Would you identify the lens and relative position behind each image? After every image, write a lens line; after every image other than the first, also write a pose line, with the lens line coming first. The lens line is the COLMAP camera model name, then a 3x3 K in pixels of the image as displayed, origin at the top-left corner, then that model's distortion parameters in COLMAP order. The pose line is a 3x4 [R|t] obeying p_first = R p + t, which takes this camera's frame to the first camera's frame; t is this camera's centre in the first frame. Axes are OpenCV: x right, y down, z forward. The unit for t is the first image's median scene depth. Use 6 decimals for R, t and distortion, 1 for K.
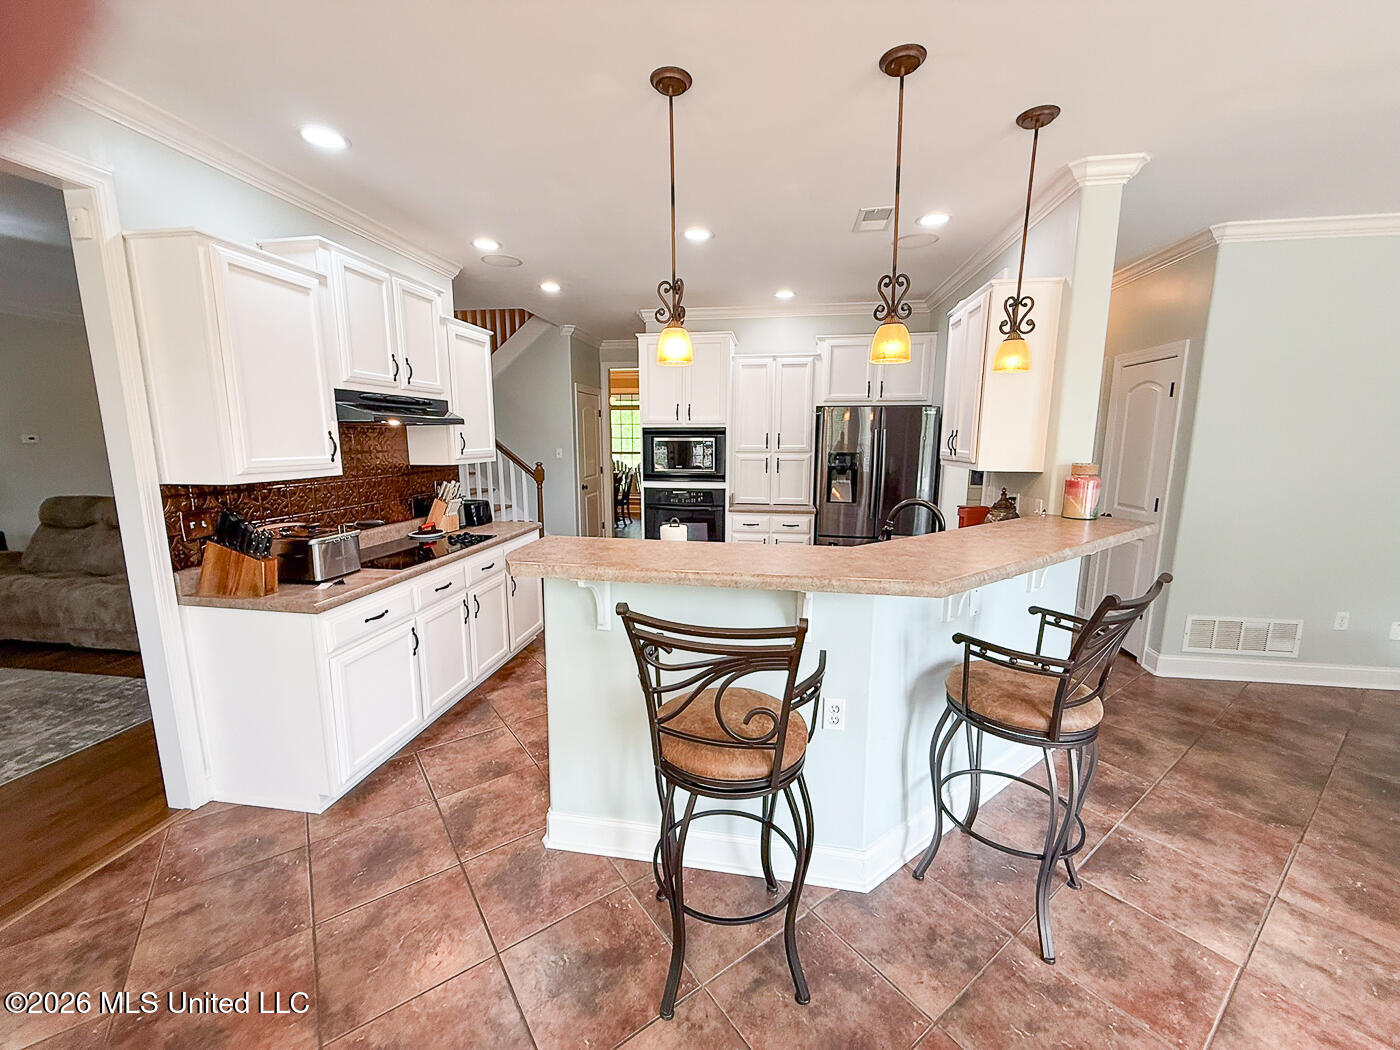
lens RADIAL K [[556.4, 0, 695.0], [0, 556.4, 527.8], [0, 0, 1]] dist [-0.000152, 0.000180]
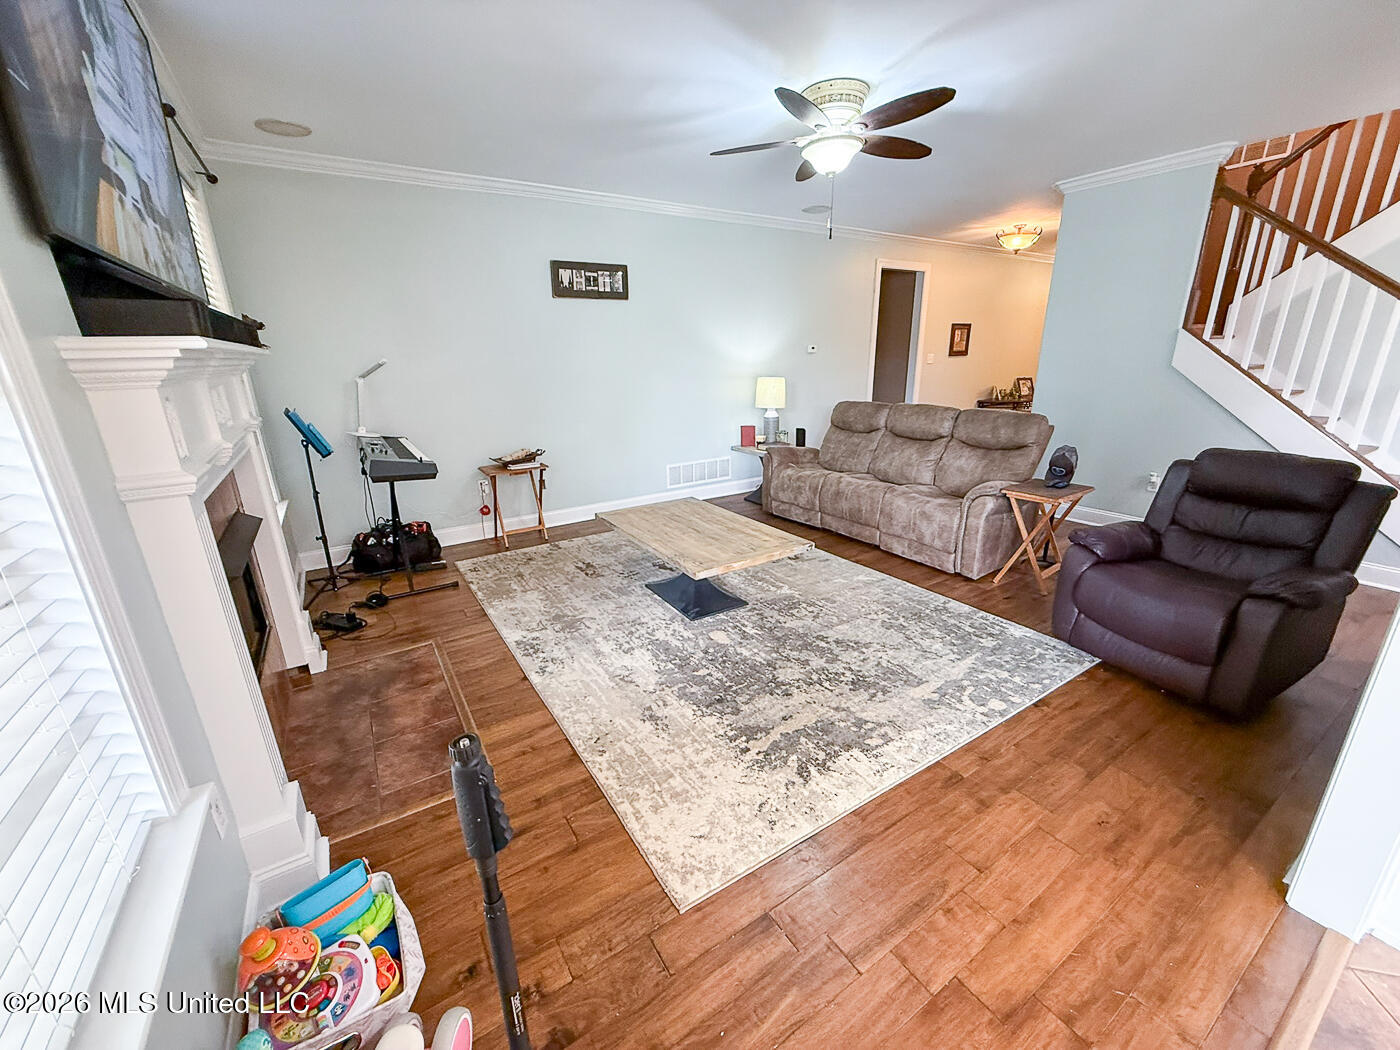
lens RADIAL K [[556.4, 0, 700.1], [0, 556.4, 527.3], [0, 0, 1]] dist [-0.000152, 0.000180]
pose [[0.666913, 0.208745, -0.715299, -0.780653], [-0.101569, 0.976465, 0.190262, 0.010707], [0.738181, -0.054236, 0.672419, 0.056918]]
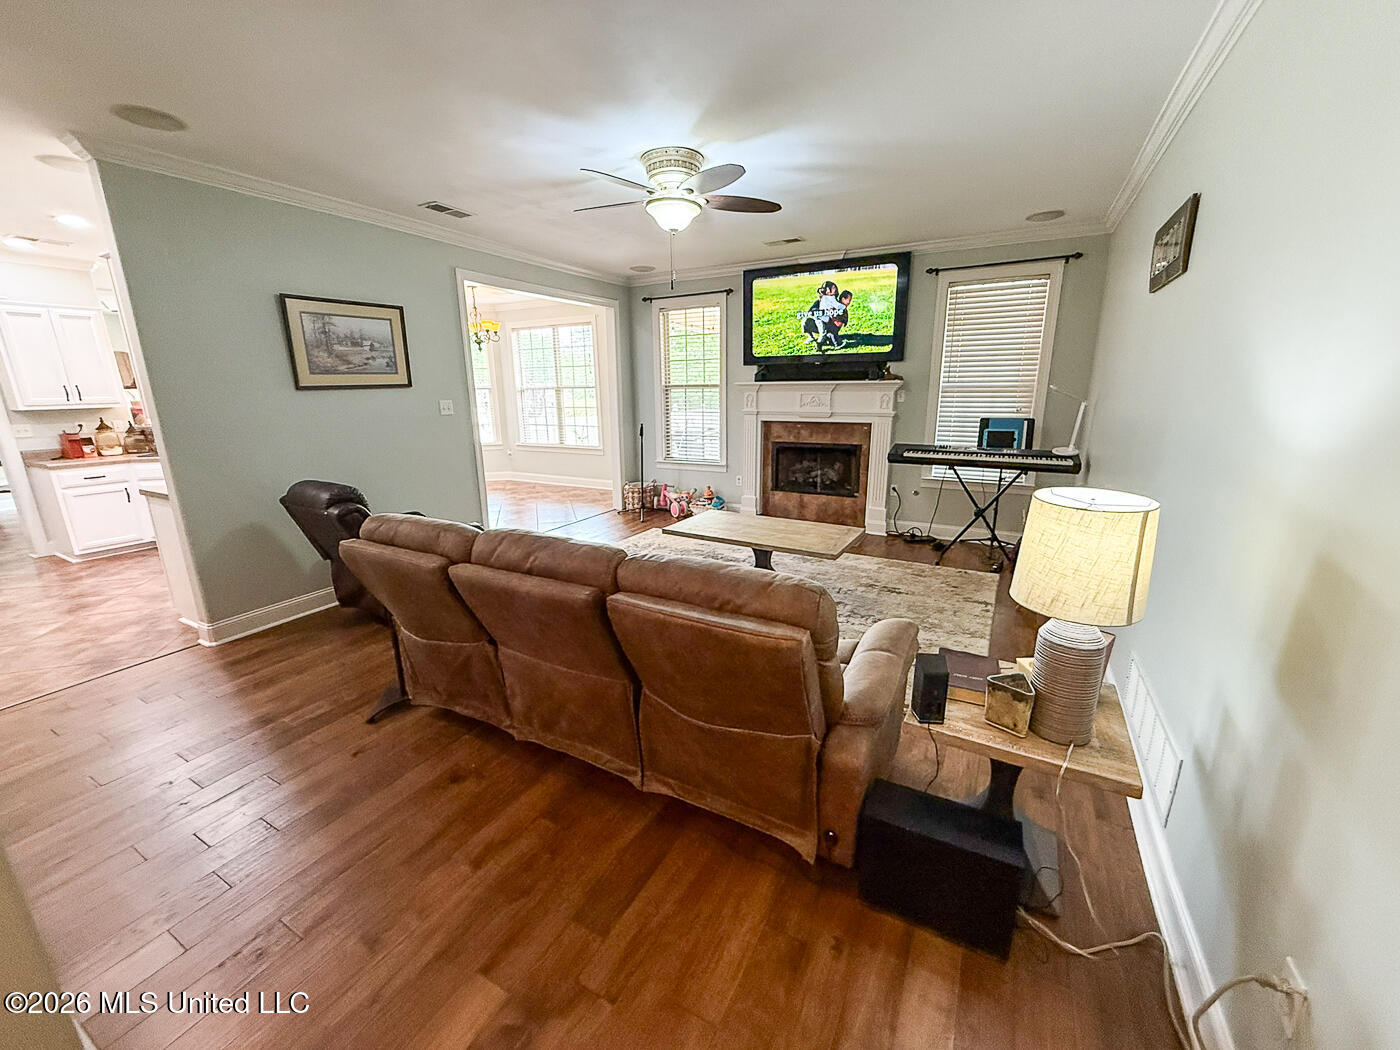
lens RADIAL K [[556.4, 0, 698.2], [0, 556.4, 527.8], [0, 0, 1]] dist [-0.000152, 0.000180]
pose [[-0.941346, -0.075095, 0.328981, -1.863065], [0.065199, 0.916076, 0.395668, -0.323323], [-0.331085, 0.393910, -0.857448, 1.980872]]
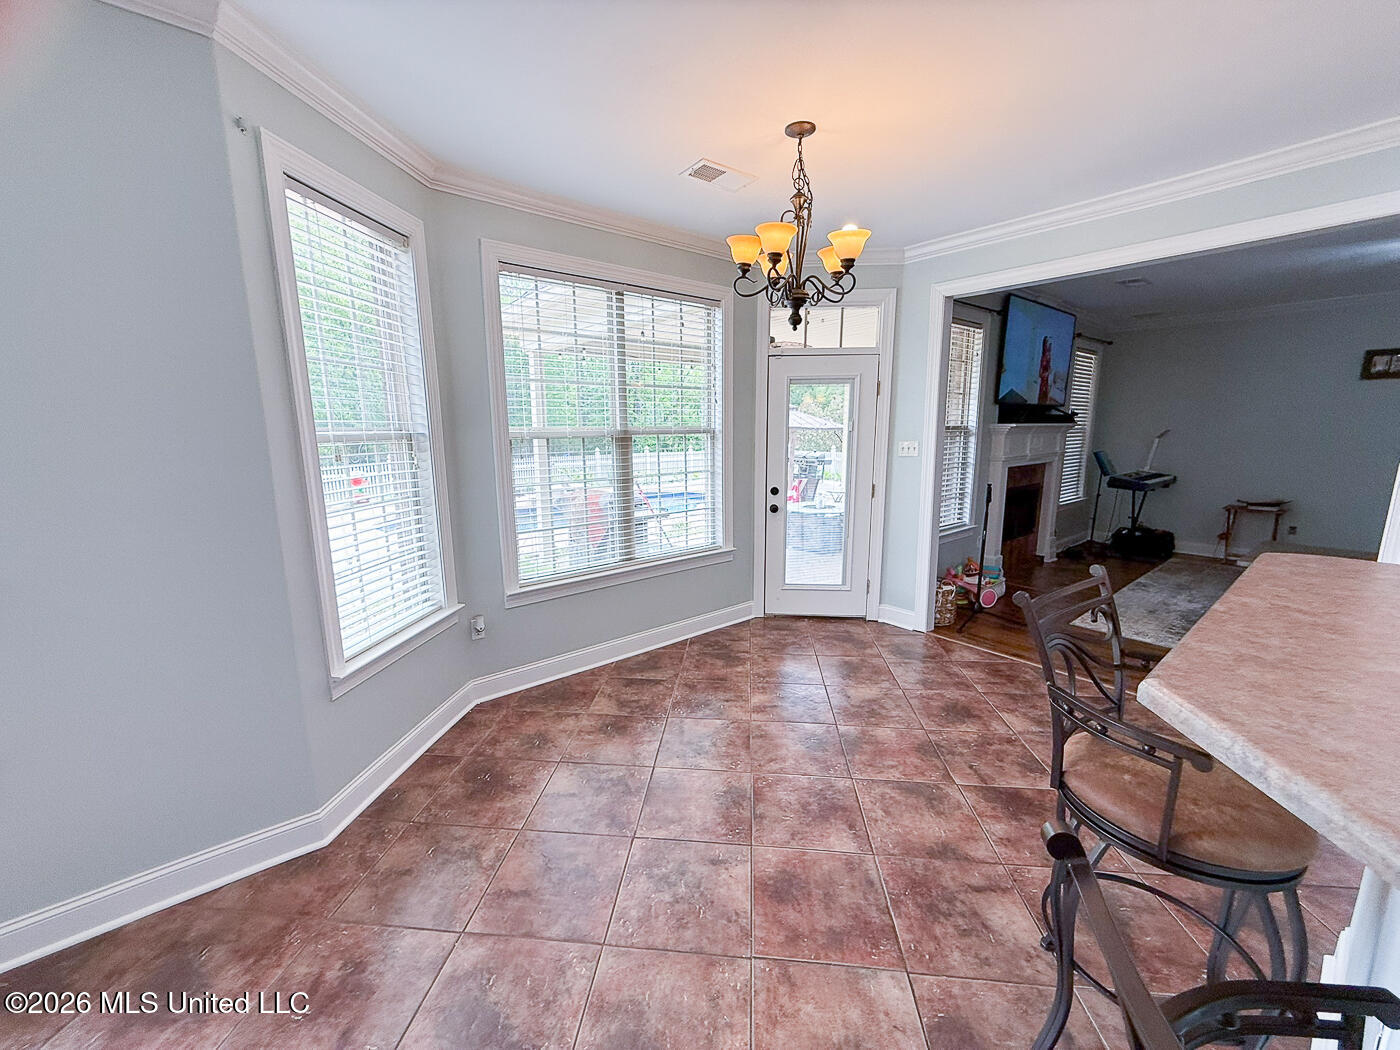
lens RADIAL K [[556.4, 0, 693.9], [0, 556.4, 526.4], [0, 0, 1]] dist [-0.000152, 0.000180]
pose [[-0.664194, 0.136262, -0.735037, 0.542790], [-0.118339, 0.951685, 0.283358, -0.073825], [0.738134, 0.275189, -0.615978, 0.453920]]
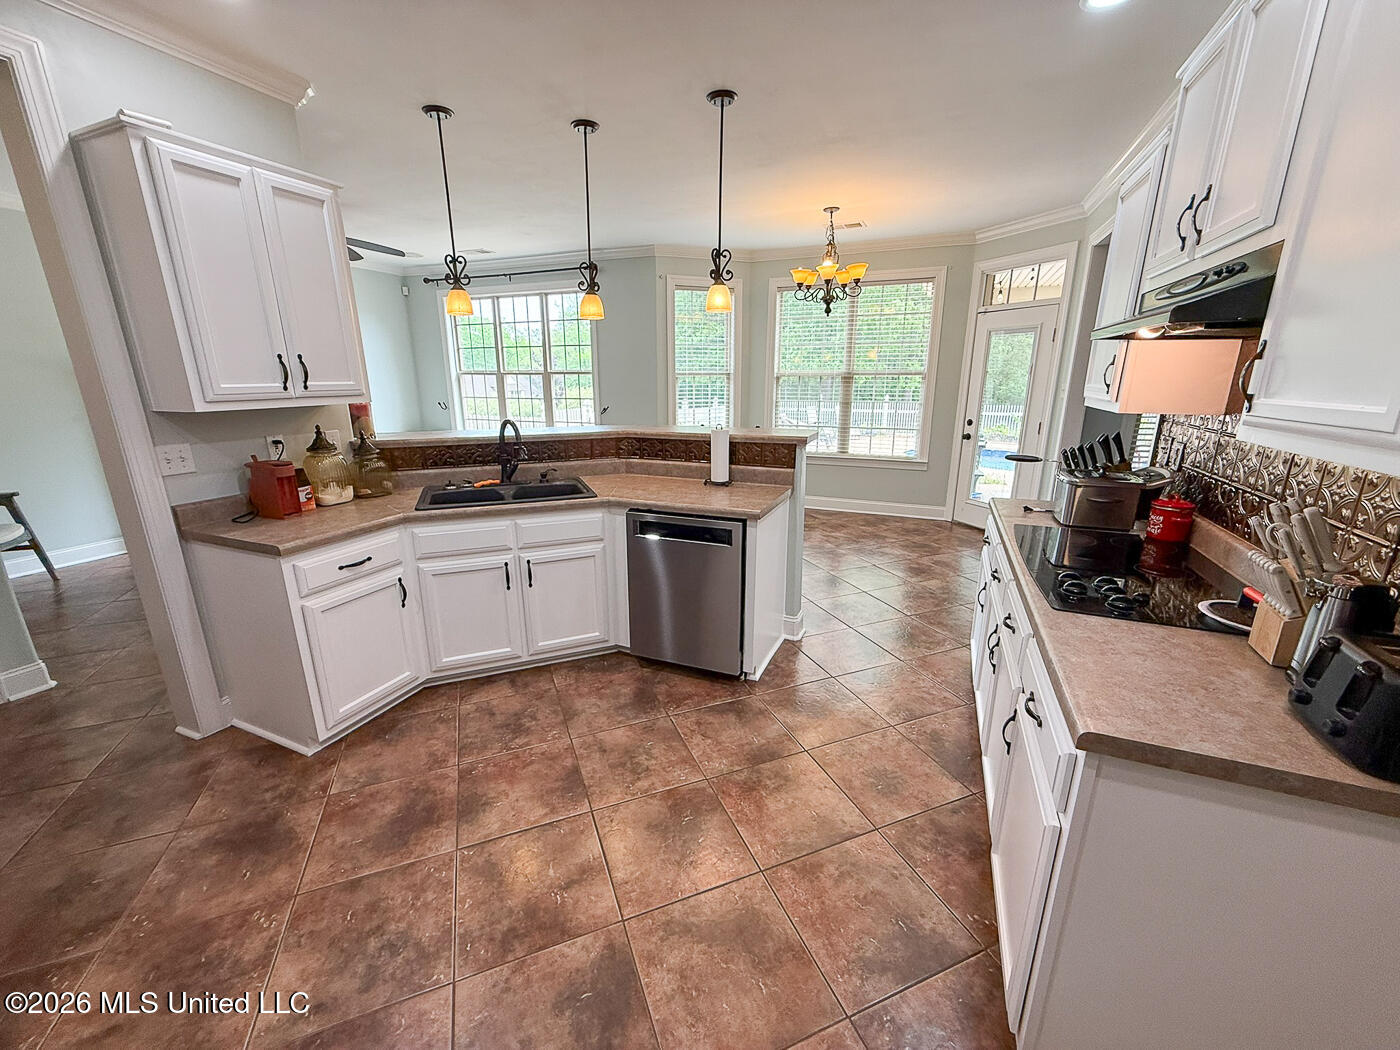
lens RADIAL K [[556.4, 0, 697.1], [0, 556.4, 527.4], [0, 0, 1]] dist [-0.000152, 0.000180]
pose [[-0.970016, -0.065322, 0.234098, -0.225893], [0.039663, 0.907744, 0.417646, -0.255465], [-0.239783, 0.414408, -0.877935, 1.614099]]
